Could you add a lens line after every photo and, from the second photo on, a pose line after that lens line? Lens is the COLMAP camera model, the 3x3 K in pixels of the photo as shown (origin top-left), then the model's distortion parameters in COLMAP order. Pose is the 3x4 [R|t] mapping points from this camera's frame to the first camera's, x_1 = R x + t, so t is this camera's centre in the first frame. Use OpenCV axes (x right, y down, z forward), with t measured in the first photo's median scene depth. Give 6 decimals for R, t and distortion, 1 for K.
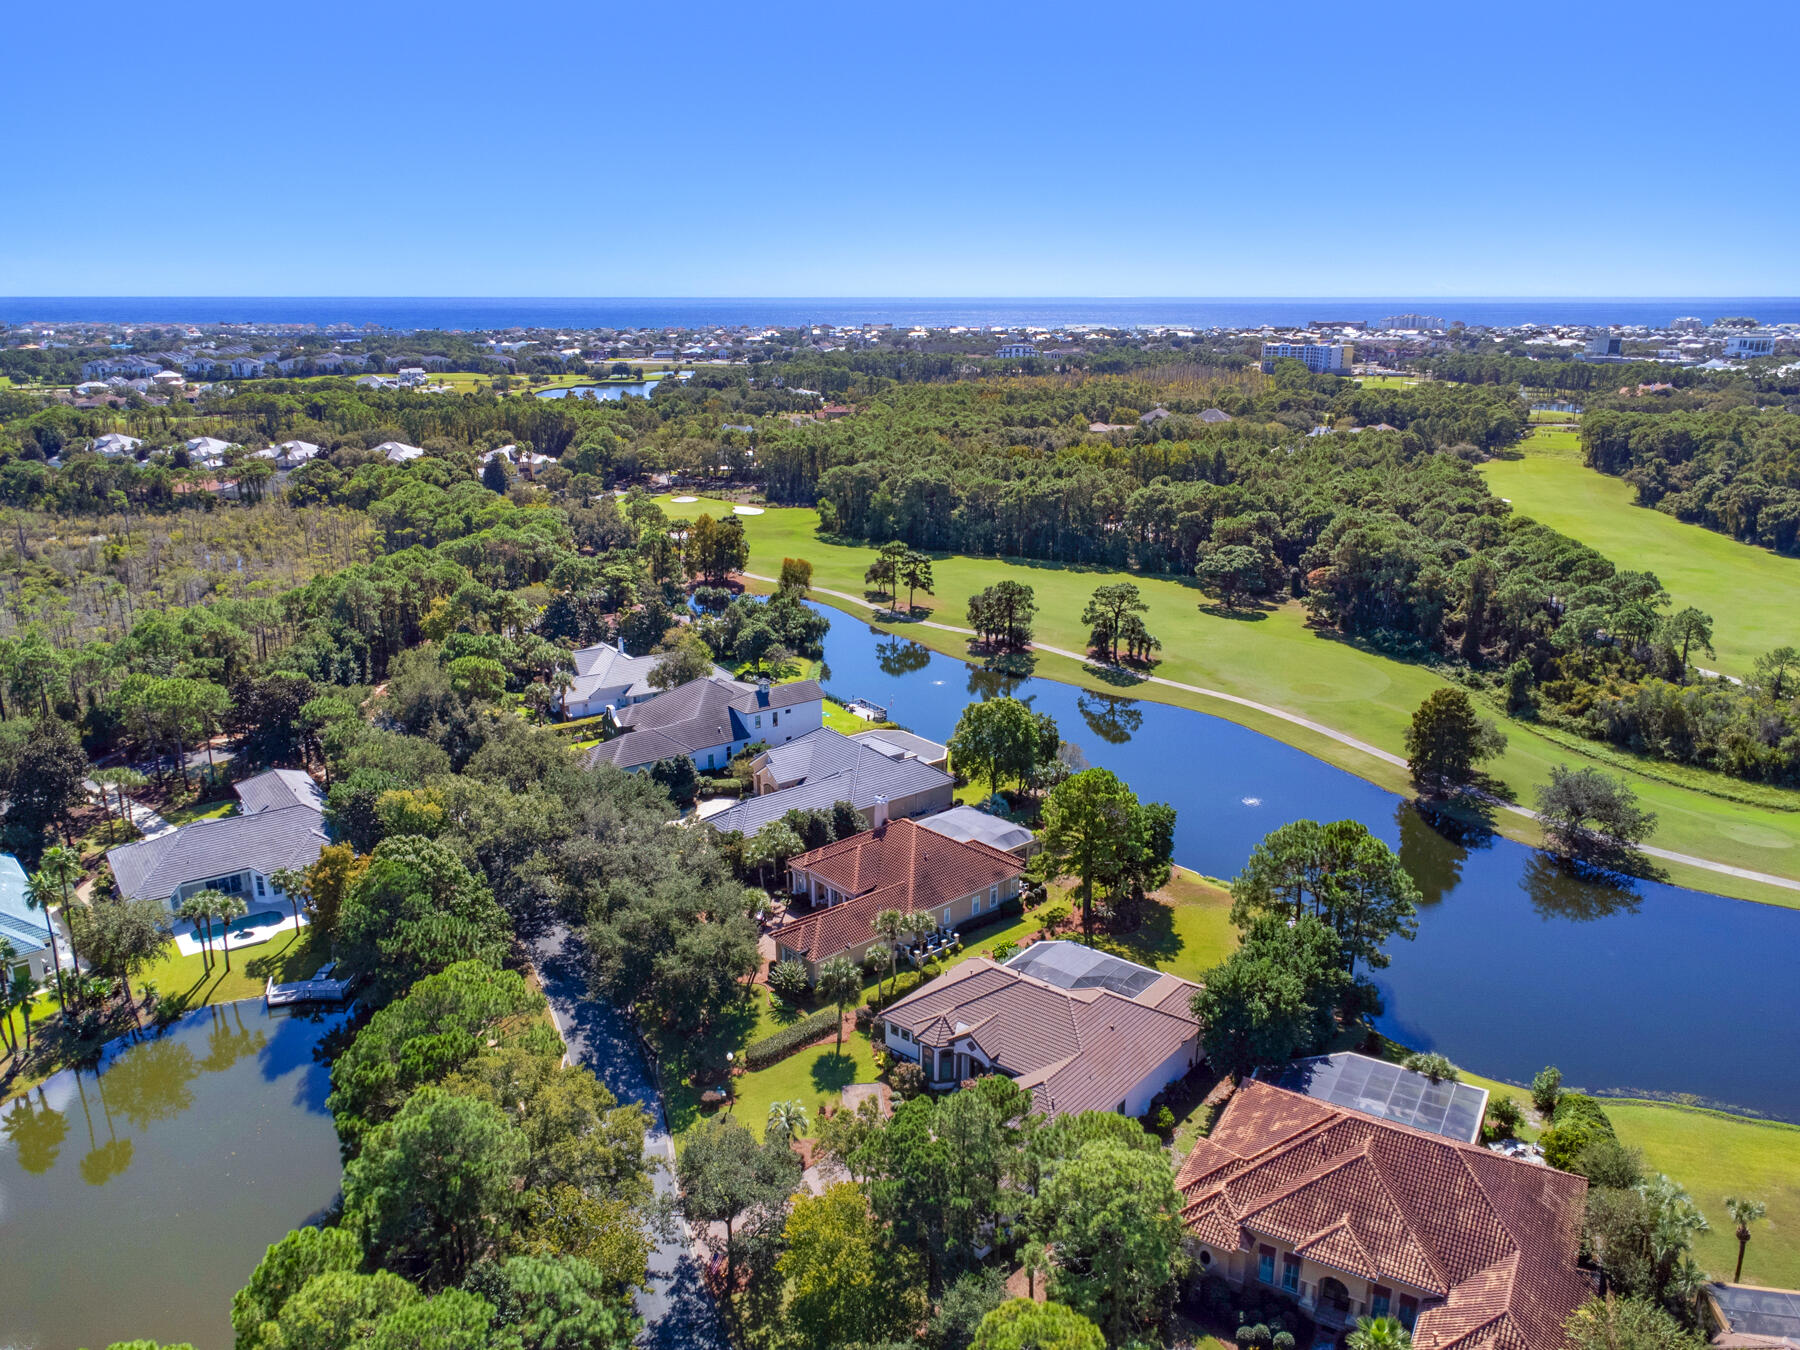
lens RADIAL K [[1301.2, 0, 899.4], [0, 1301.2, 752.0], [0, 0, 1]] dist [0.020765, -0.001154]
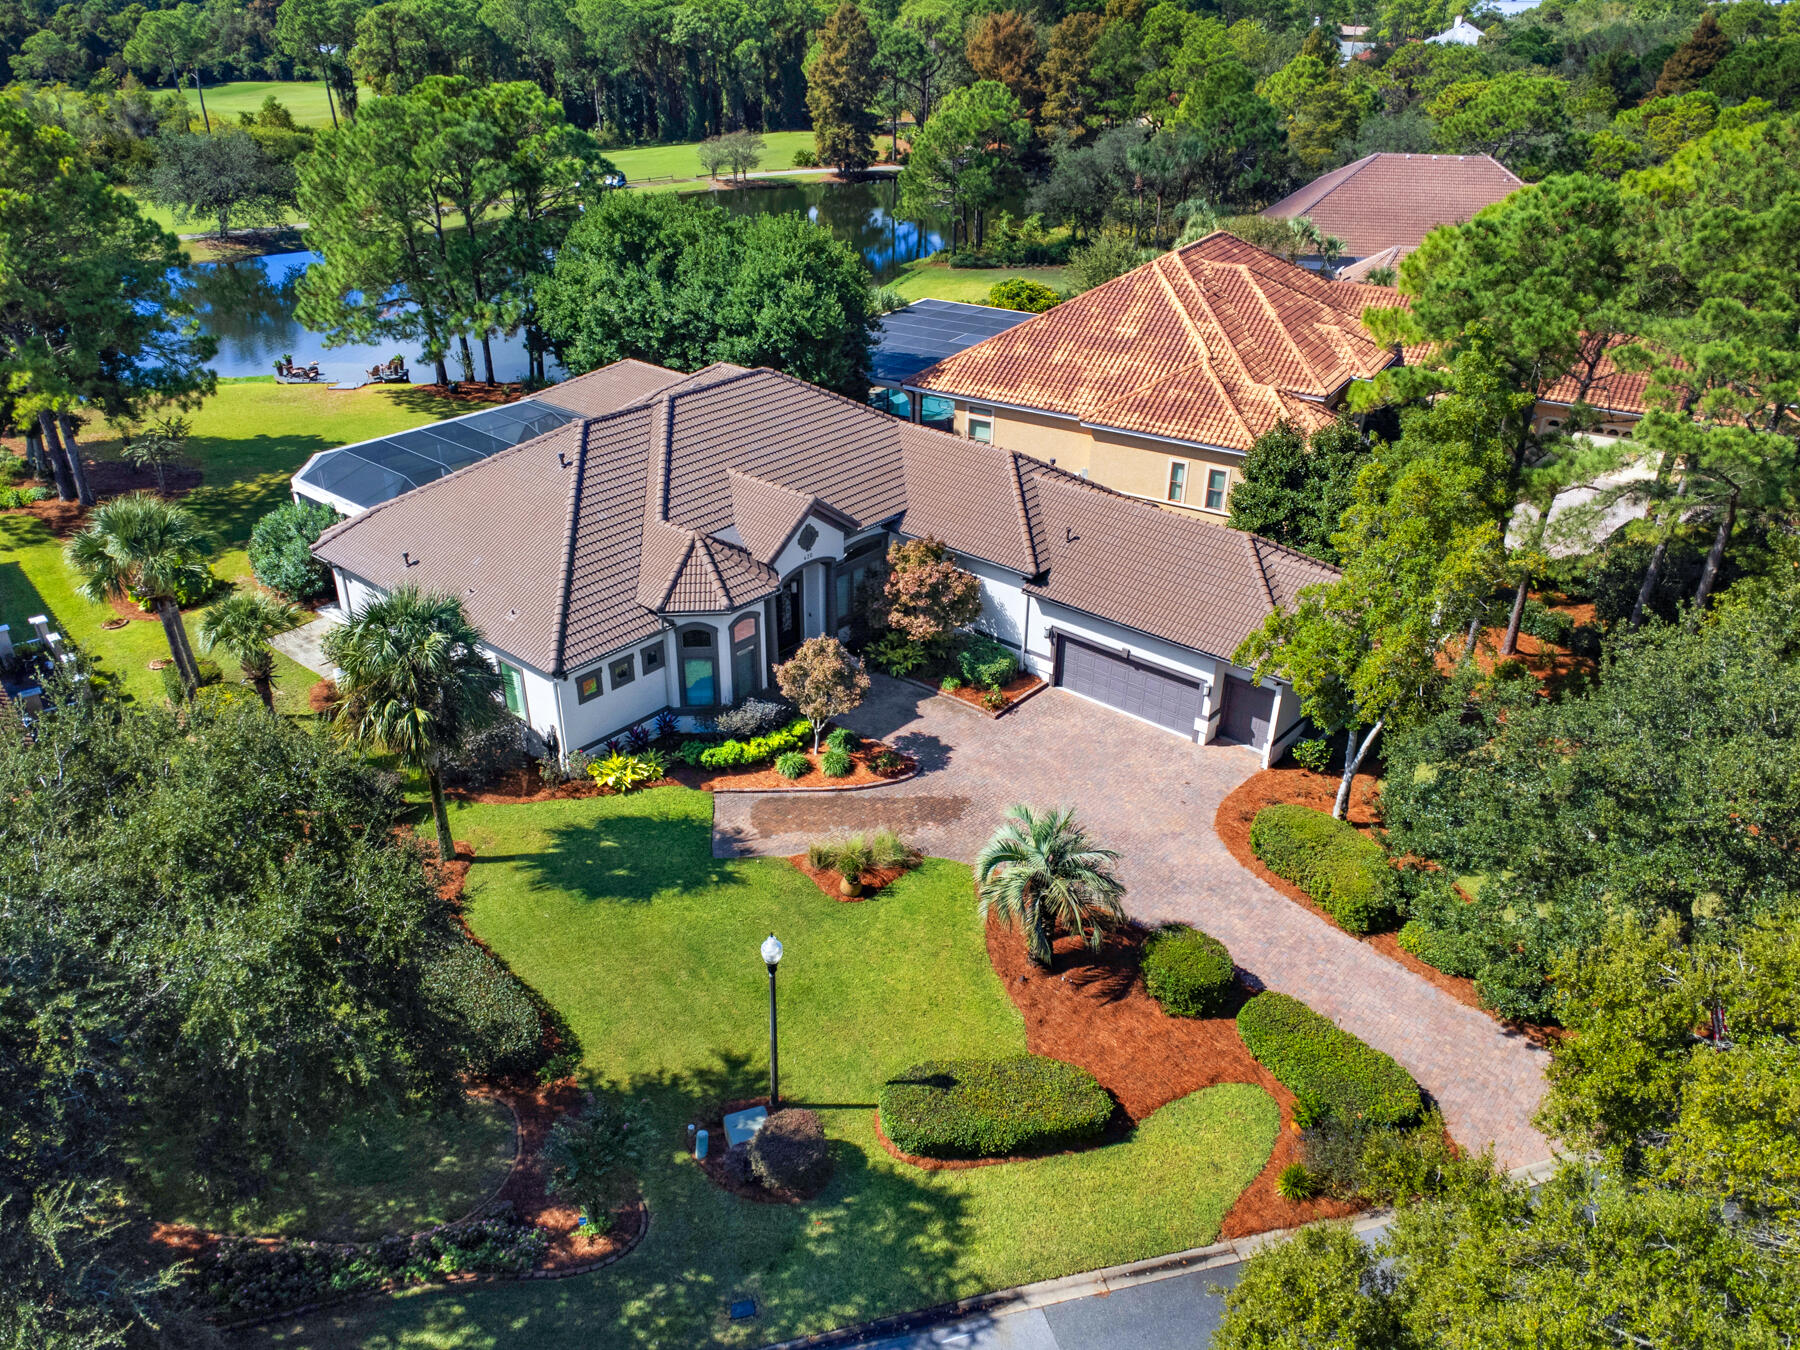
lens RADIAL K [[1316.6, 0, 888.2], [0, 1316.6, 681.4], [0, 0, 1]] dist [0.009632, 0.002751]
pose [[0.021458, -0.483035, 0.875338, -0.124869], [0.324323, 0.831554, 0.450924, 0.034476], [-0.945703, 0.274216, 0.174503, 0.358603]]
